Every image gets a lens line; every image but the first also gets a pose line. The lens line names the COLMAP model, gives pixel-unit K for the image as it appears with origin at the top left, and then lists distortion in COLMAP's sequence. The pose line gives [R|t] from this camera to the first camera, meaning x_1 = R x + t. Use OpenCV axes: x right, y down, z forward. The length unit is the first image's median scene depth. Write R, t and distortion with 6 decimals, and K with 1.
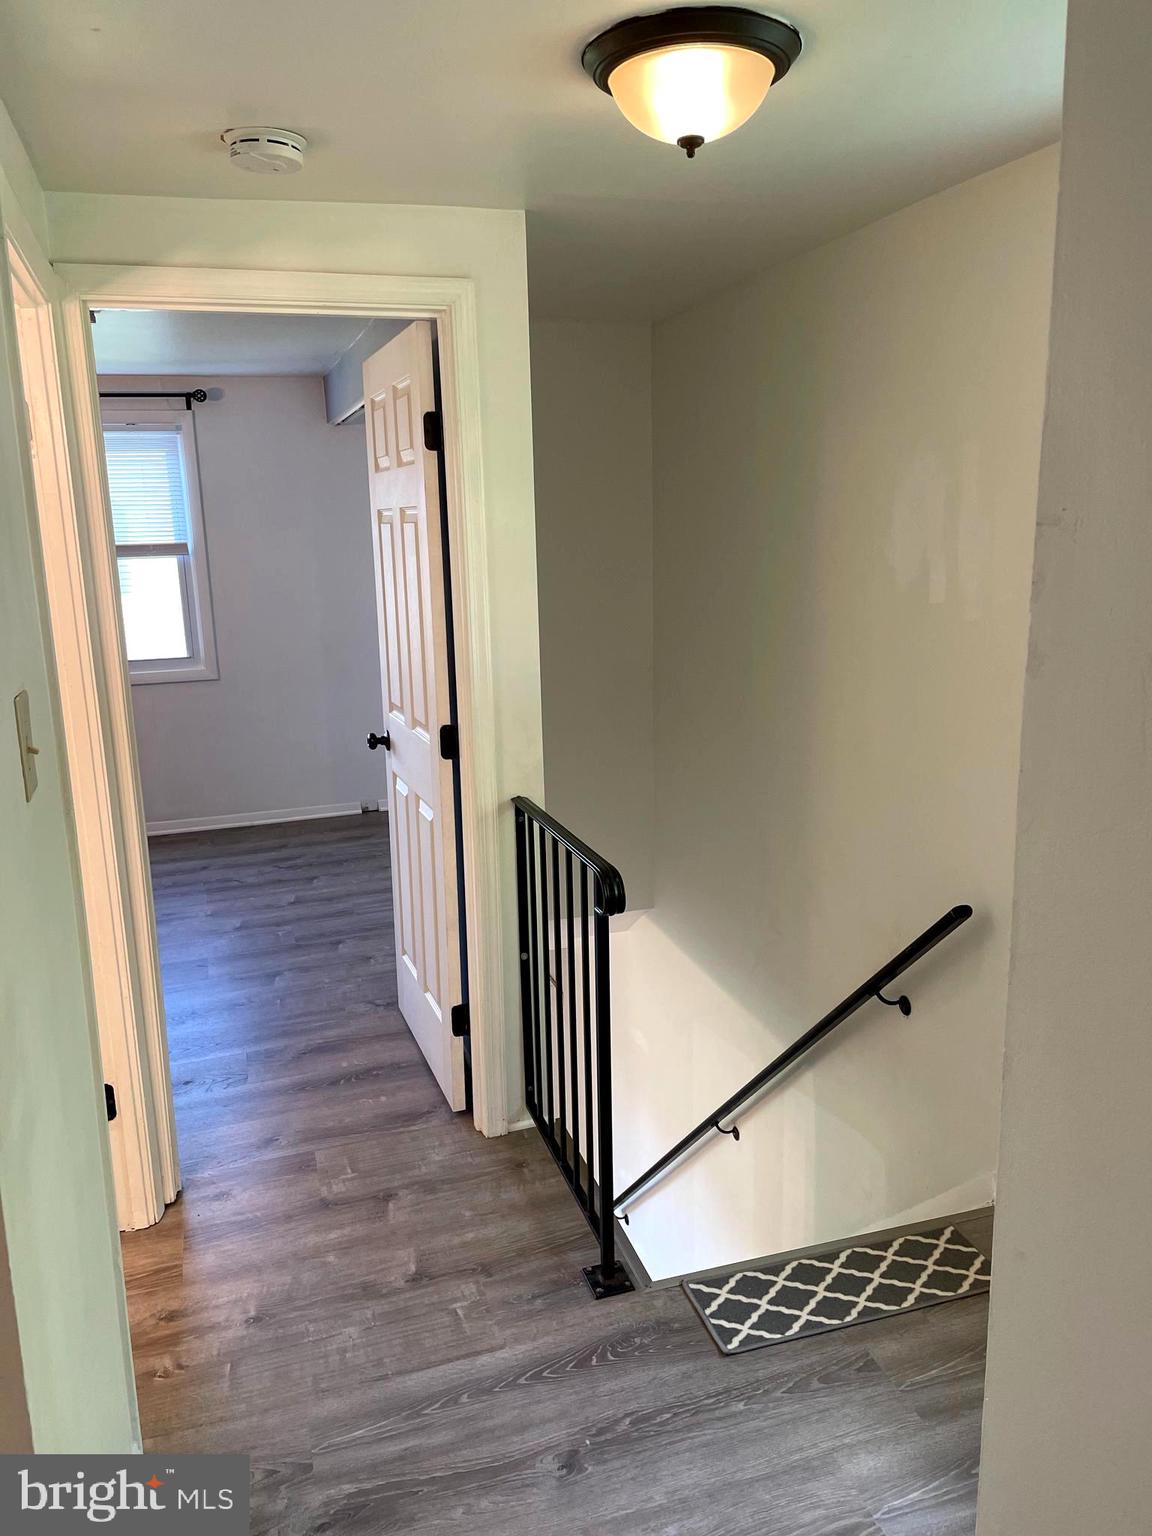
lens RADIAL K [[1157.4, 0, 576.0], [0, 1157.4, 768.0], [0, 0, 1]] dist [0.277137, -0.000247]
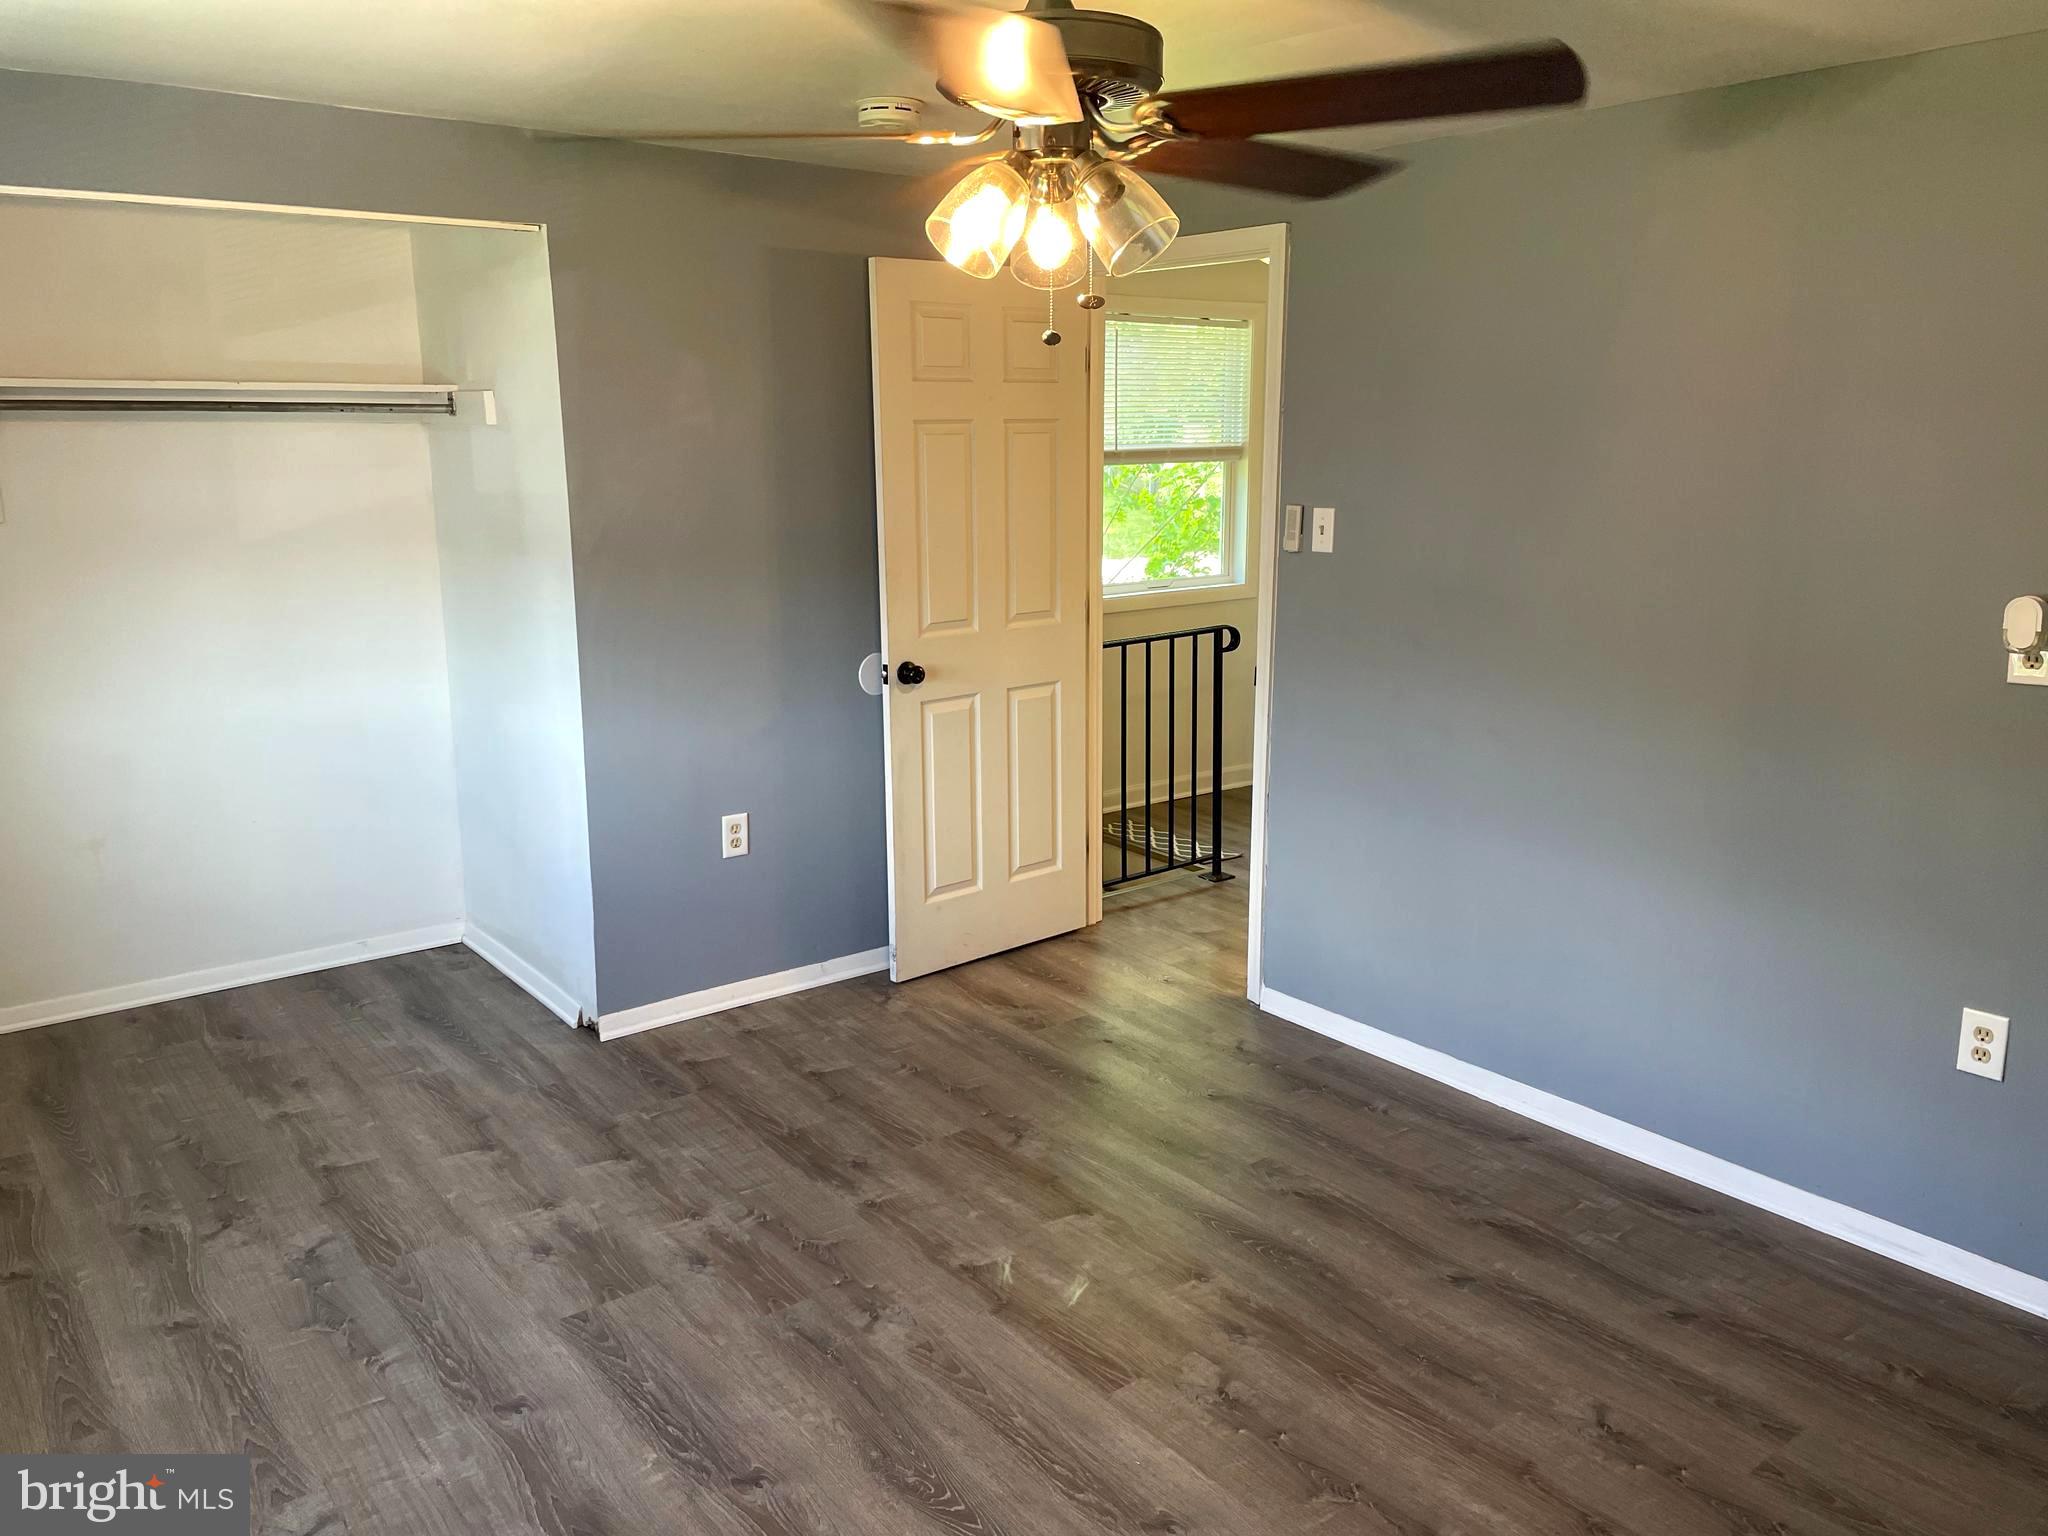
lens RADIAL K [[1553.3, 0, 1024.0], [0, 1553.3, 768.0], [0, 0, 1]] dist [0.089538, -0.115890]
pose [[-0.384287, -0.184783, 0.904532, -0.894093], [0.188965, 0.943279, 0.272979, -0.184185], [-0.903668, 0.275827, -0.327572, 0.923393]]
